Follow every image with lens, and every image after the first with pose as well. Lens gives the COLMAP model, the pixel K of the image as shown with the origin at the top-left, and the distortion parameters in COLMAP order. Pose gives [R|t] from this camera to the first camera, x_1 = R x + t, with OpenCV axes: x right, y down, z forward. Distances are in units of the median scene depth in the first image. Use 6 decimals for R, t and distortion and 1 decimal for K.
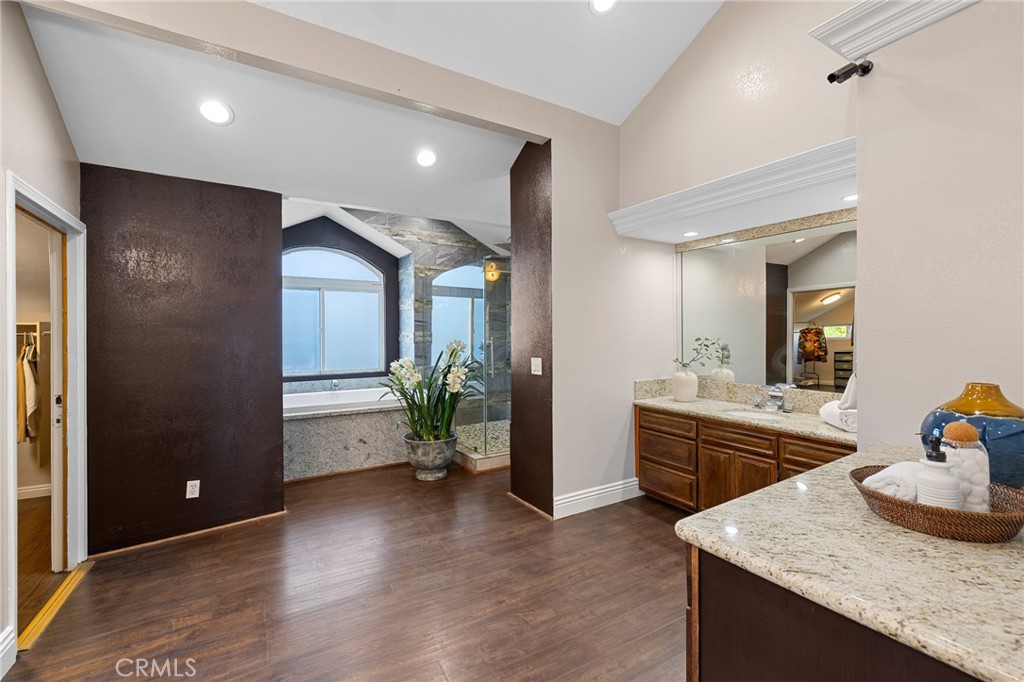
lens RADIAL K [[431.3, 0, 513.6], [0, 431.3, 335.5], [0, 0, 1]] dist [-0.001411, -0.000246]
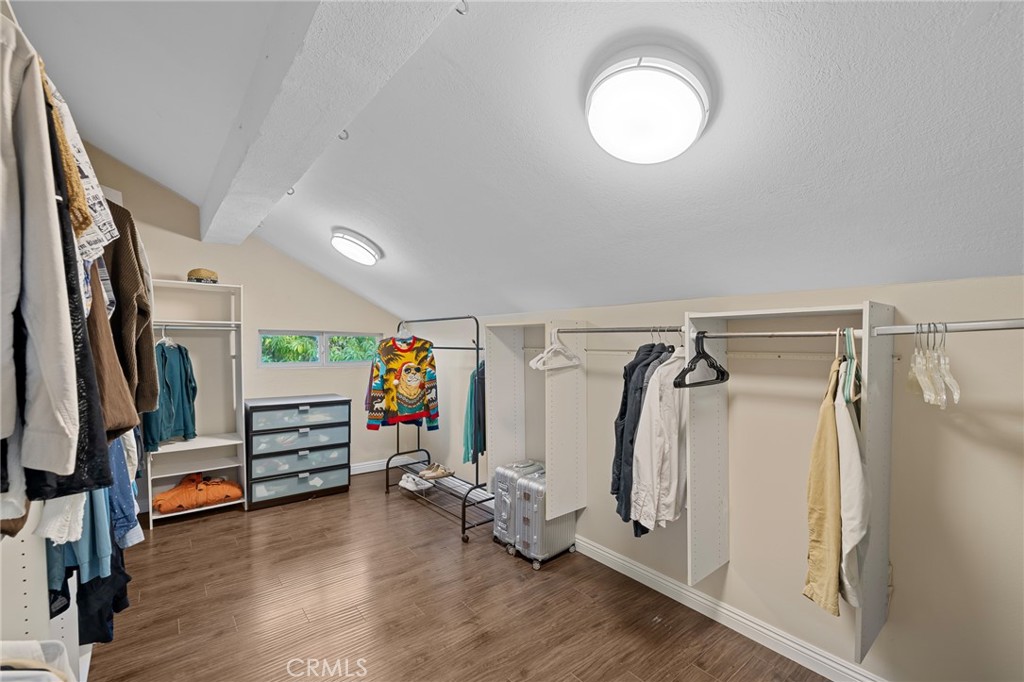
lens RADIAL K [[431.3, 0, 511.9], [0, 431.3, 342.3], [0, 0, 1]] dist [-0.001411, -0.000246]
pose [[0.121588, 0.013868, -0.992484, -0.751095], [-0.009674, 0.999871, 0.012786, 0.003797], [0.992533, 0.008047, 0.121707, 0.628698]]
